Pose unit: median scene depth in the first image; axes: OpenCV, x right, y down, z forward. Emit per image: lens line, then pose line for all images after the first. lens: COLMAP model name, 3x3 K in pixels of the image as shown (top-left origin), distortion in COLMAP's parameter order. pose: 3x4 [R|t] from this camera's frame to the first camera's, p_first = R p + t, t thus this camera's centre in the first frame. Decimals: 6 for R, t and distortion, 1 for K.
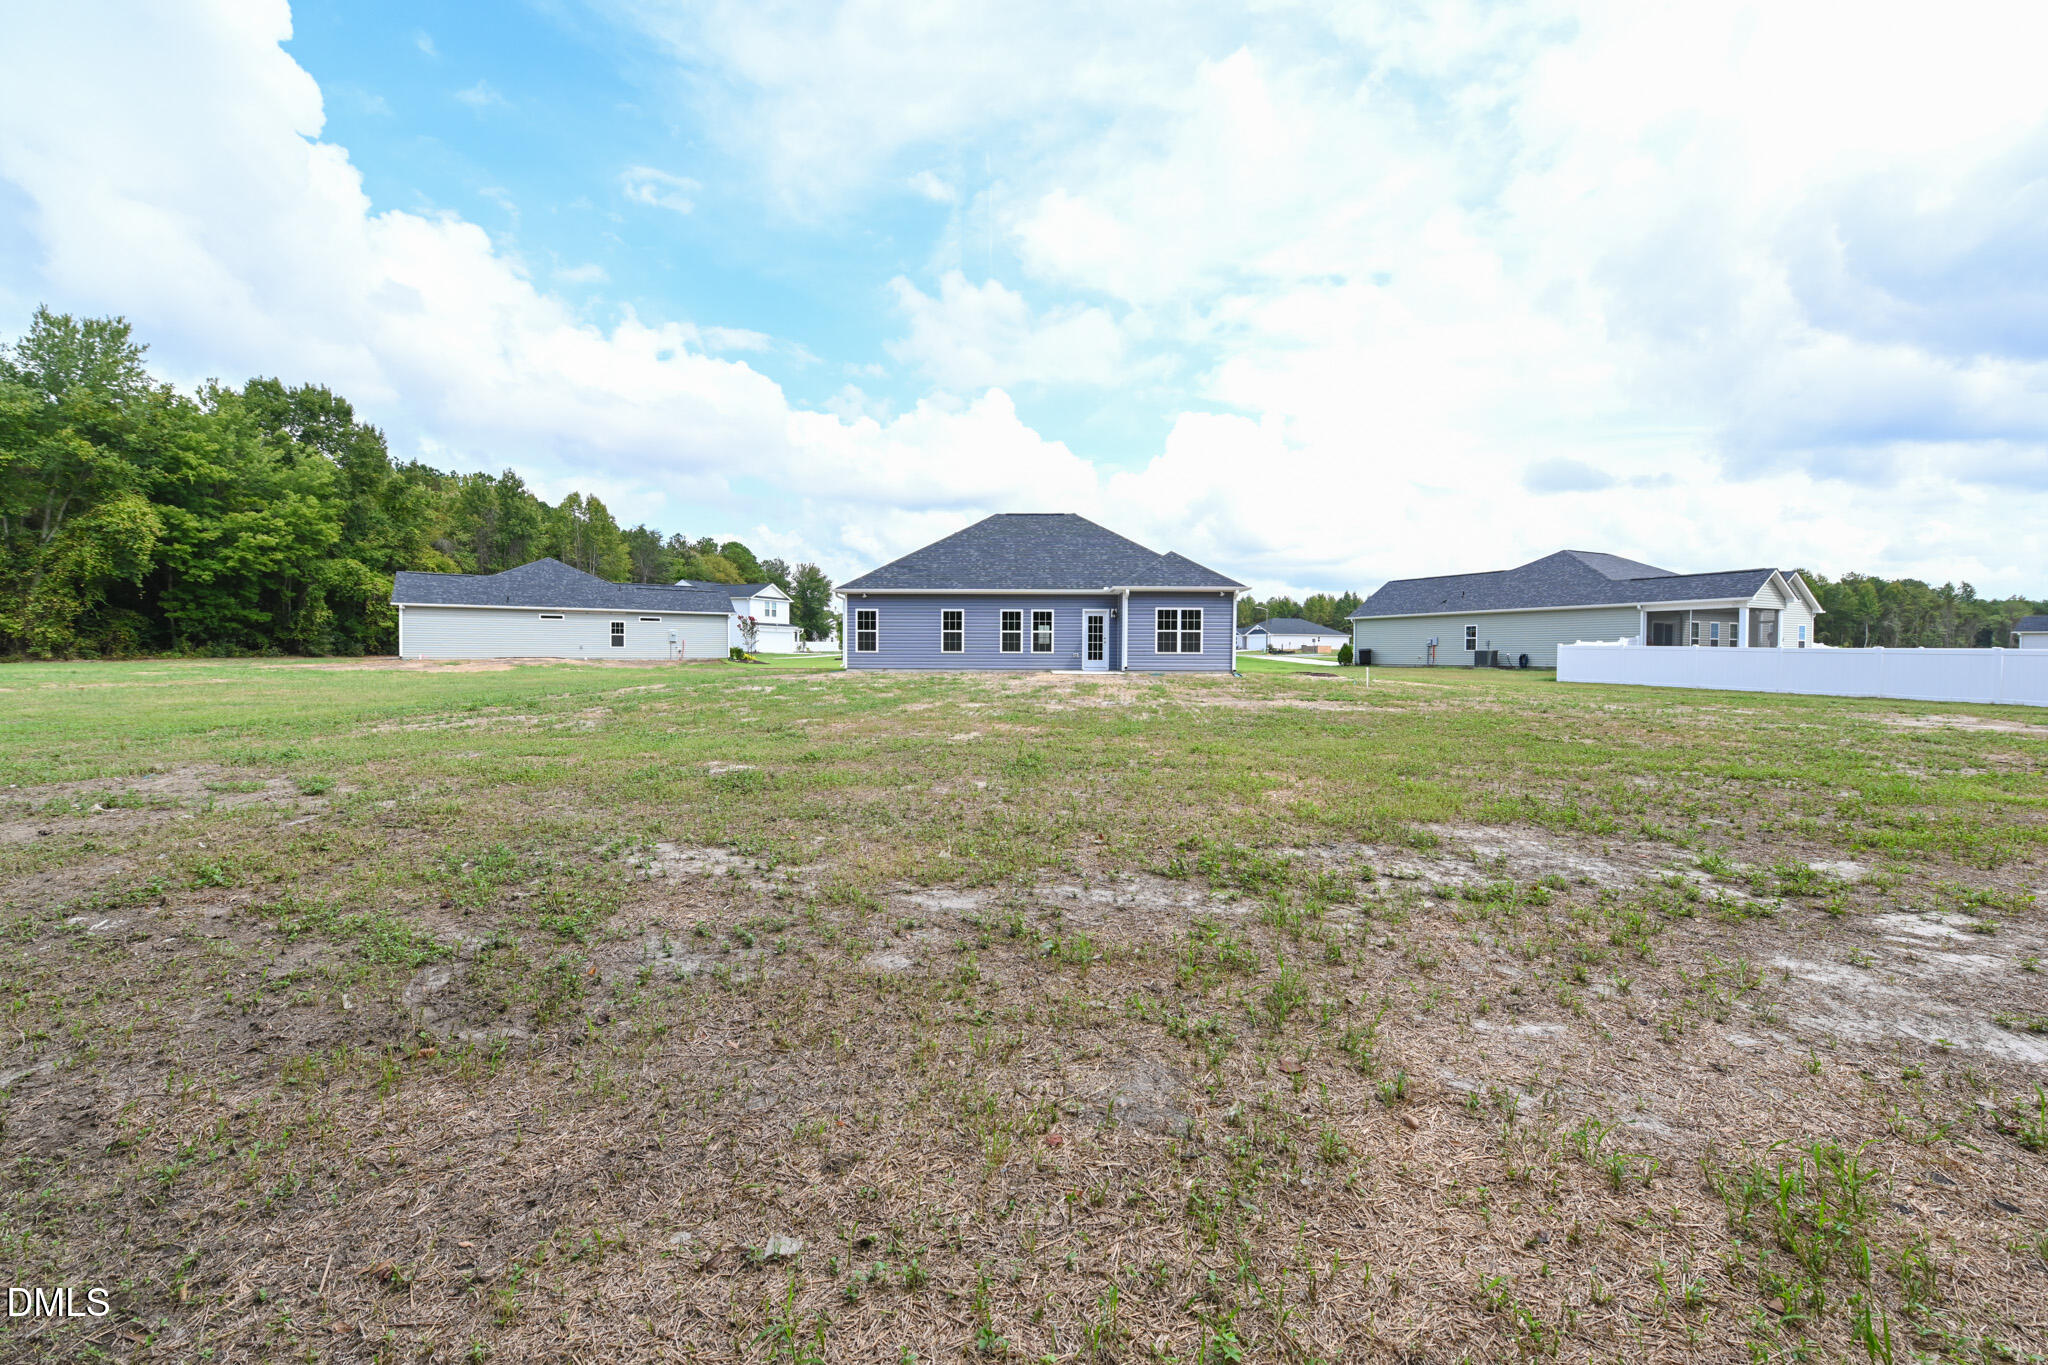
lens RADIAL K [[783.0, 0, 978.0], [0, 783.0, 675.3], [0, 0, 1]] dist [-0.001097, -0.000194]
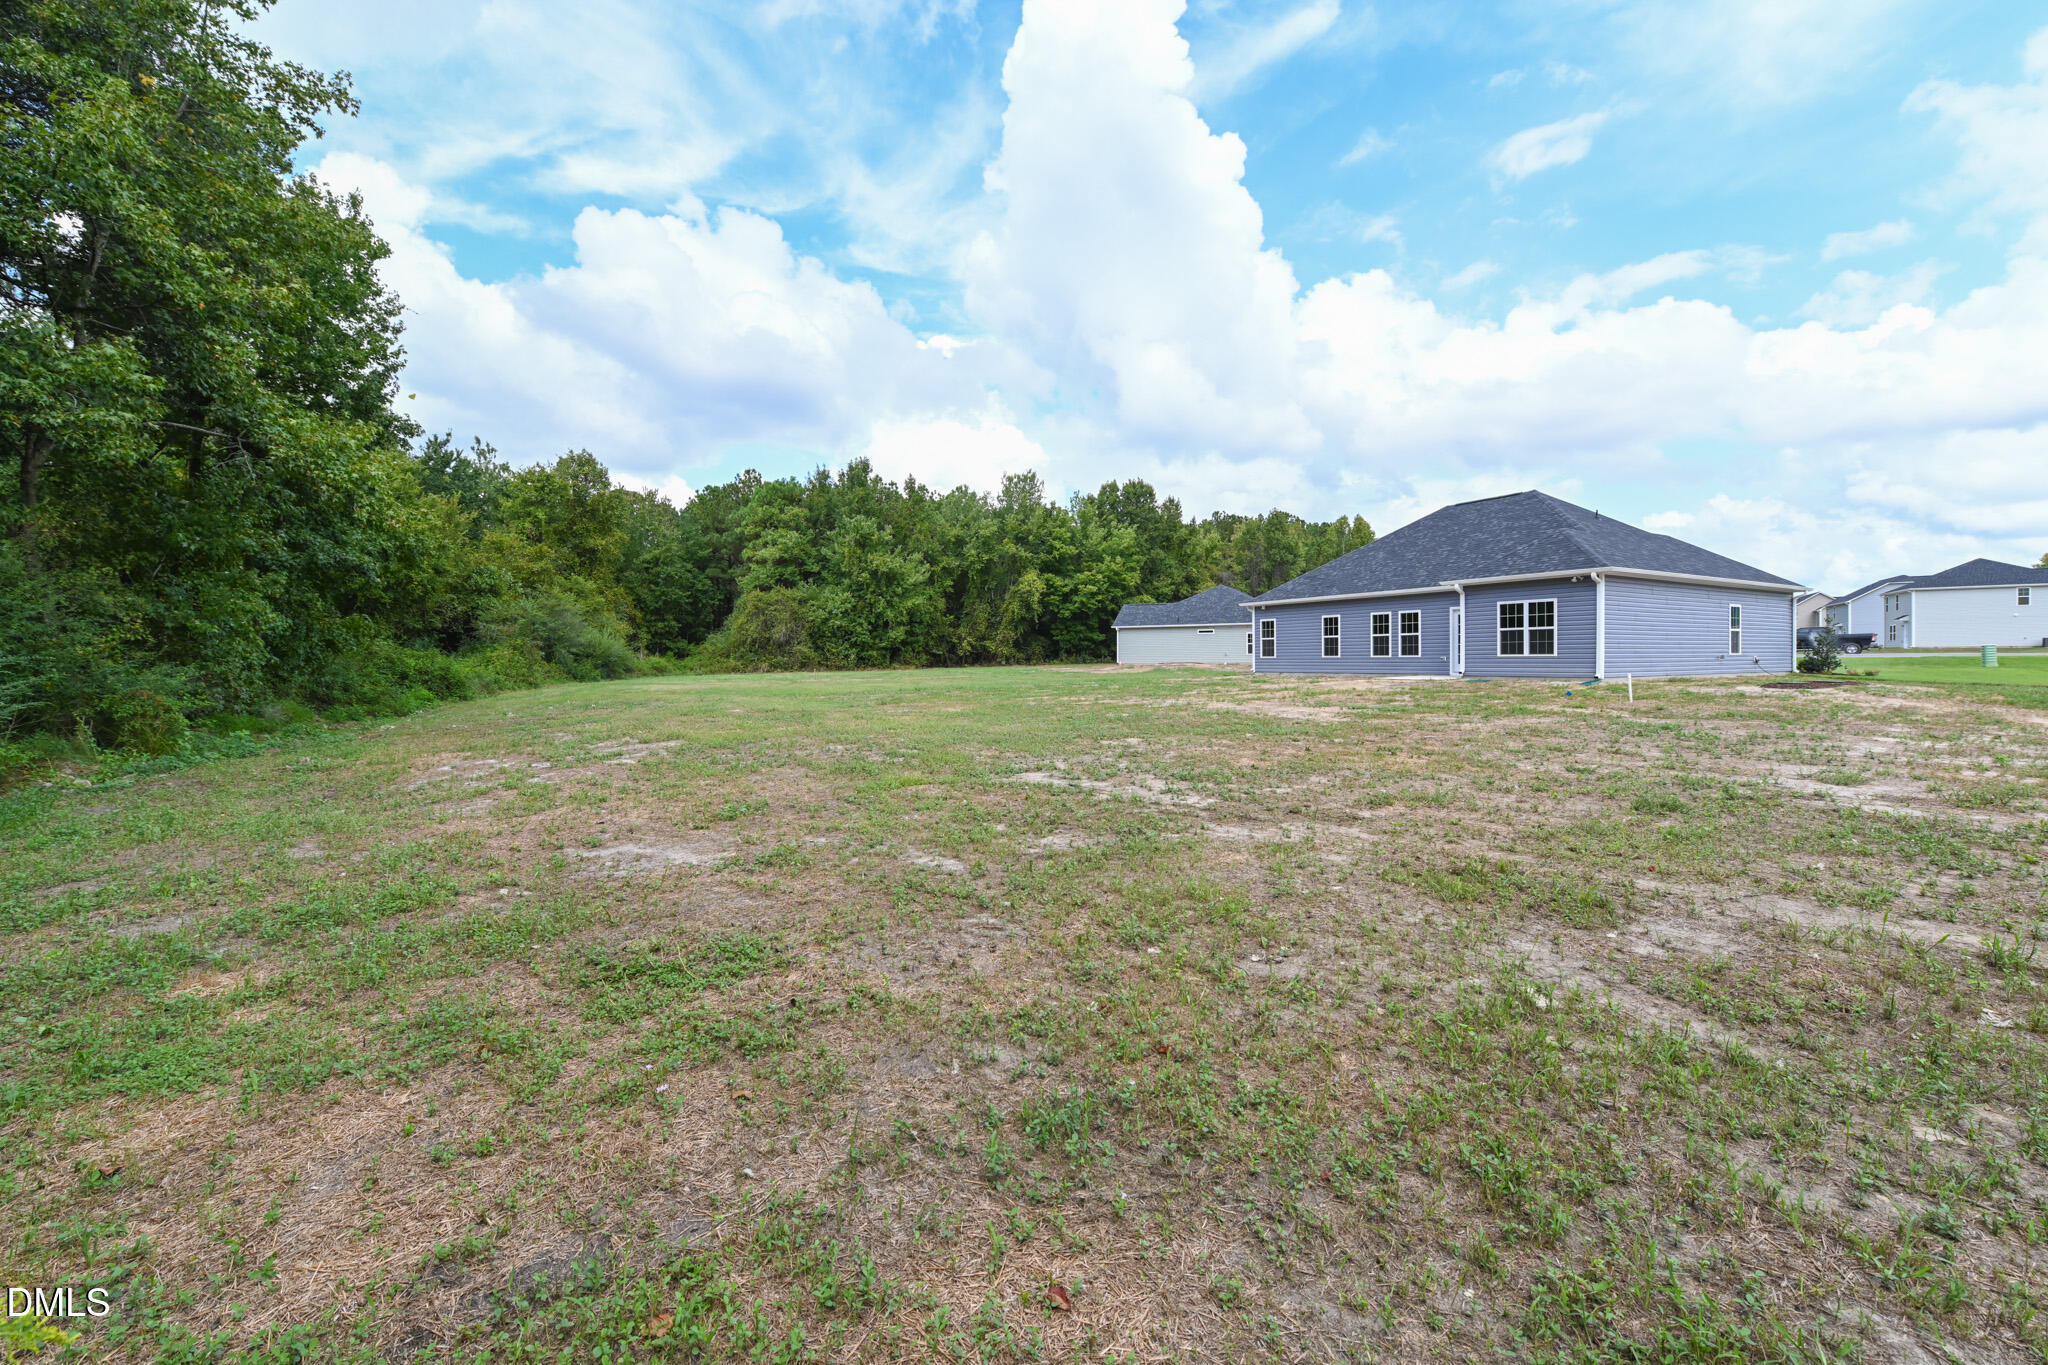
lens RADIAL K [[825.3, 0, 1032.5], [0, 825.3, 669.3], [0, 0, 1]] dist [-0.001002, -0.000235]
pose [[0.505783, 0.004797, -0.862647, 0.451850], [-0.021059, 0.999755, -0.006787, 0.002118], [0.862404, 0.021599, 0.505760, 0.065370]]
